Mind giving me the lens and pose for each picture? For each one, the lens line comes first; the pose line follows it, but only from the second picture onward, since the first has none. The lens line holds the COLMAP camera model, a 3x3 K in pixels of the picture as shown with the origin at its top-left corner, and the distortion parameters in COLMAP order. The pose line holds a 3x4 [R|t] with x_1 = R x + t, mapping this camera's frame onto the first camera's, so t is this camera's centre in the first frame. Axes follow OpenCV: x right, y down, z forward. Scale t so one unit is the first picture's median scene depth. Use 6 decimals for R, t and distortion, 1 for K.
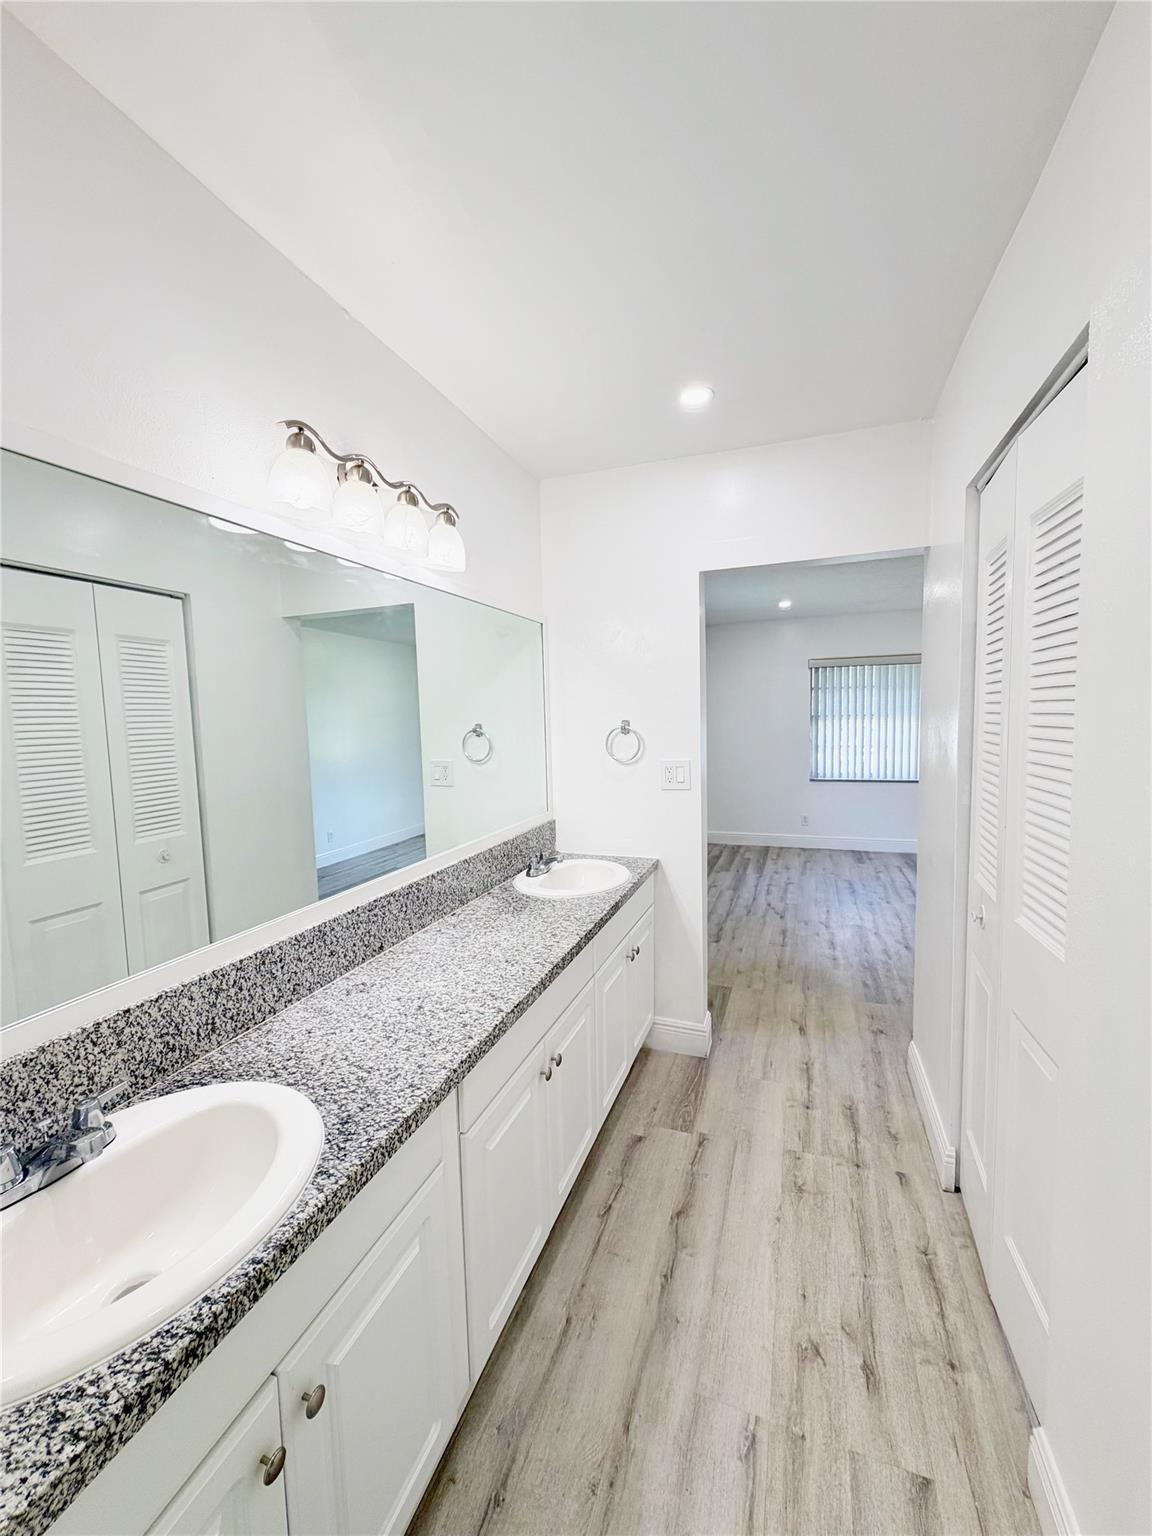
lens RADIAL K [[611.0, 0, 576.0], [0, 611.0, 768.0], [0, 0, 1]] dist [-0.000240, -0.000129]
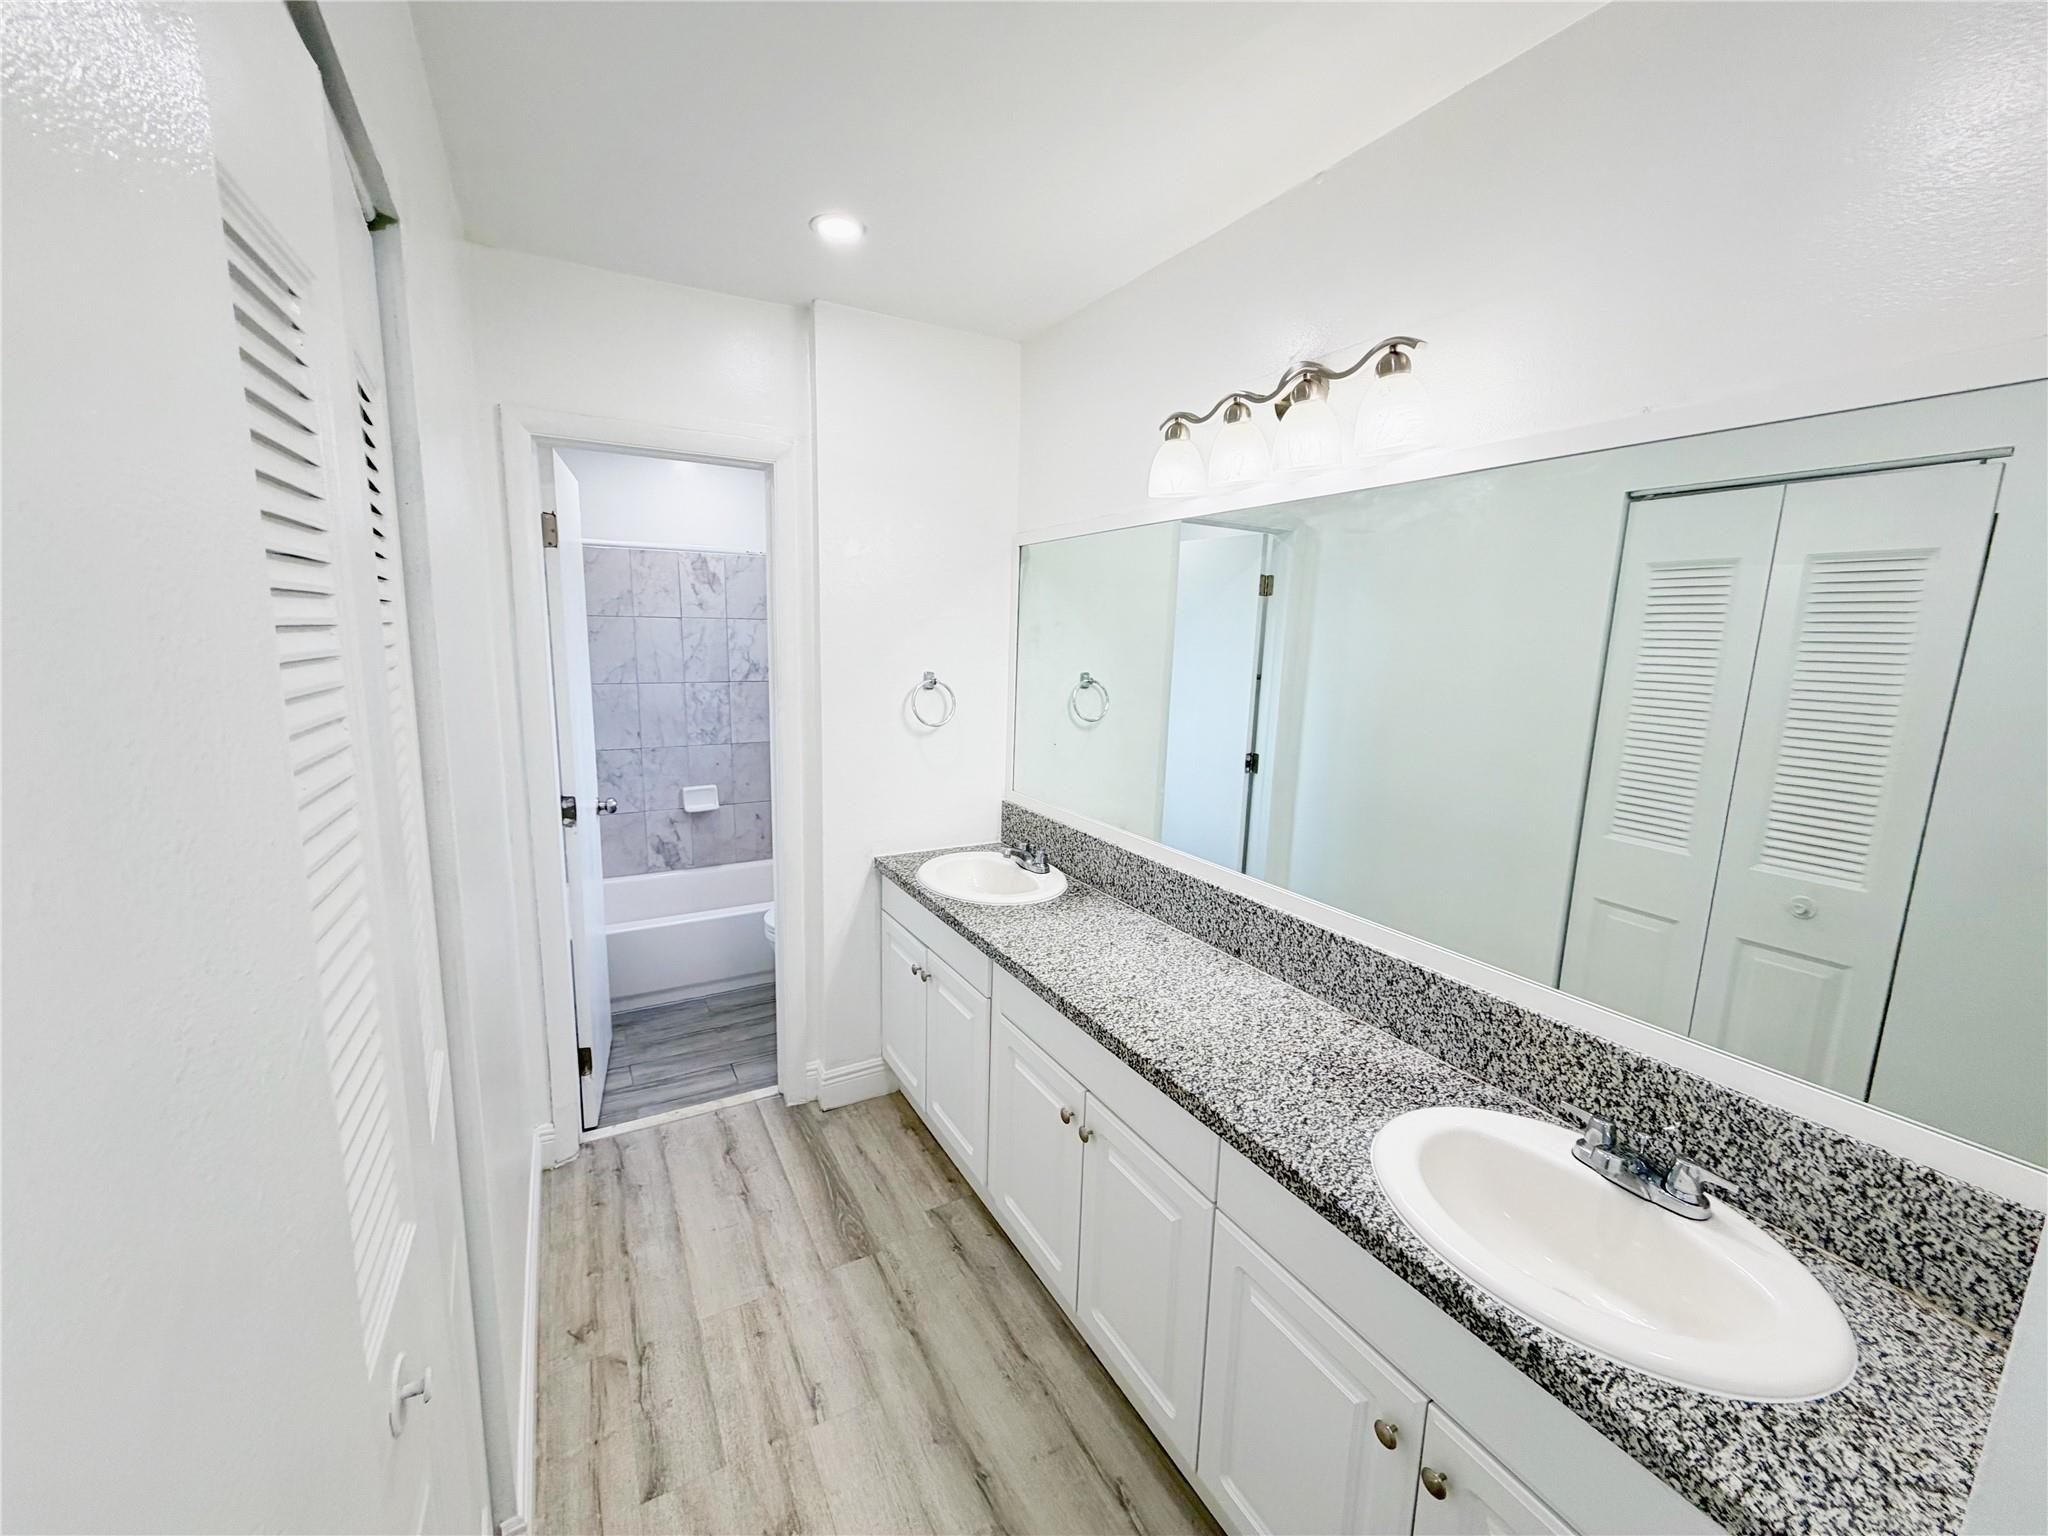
lens RADIAL K [[814.7, 0, 1022.7], [0, 814.7, 767.1], [0, 0, 1]] dist [-0.000240, -0.000129]
pose [[-0.646408, 0.132870, -0.751334, 0.763364], [-0.074841, 0.968930, 0.235740, -0.227123], [0.759313, 0.208615, -0.616380, 1.518461]]
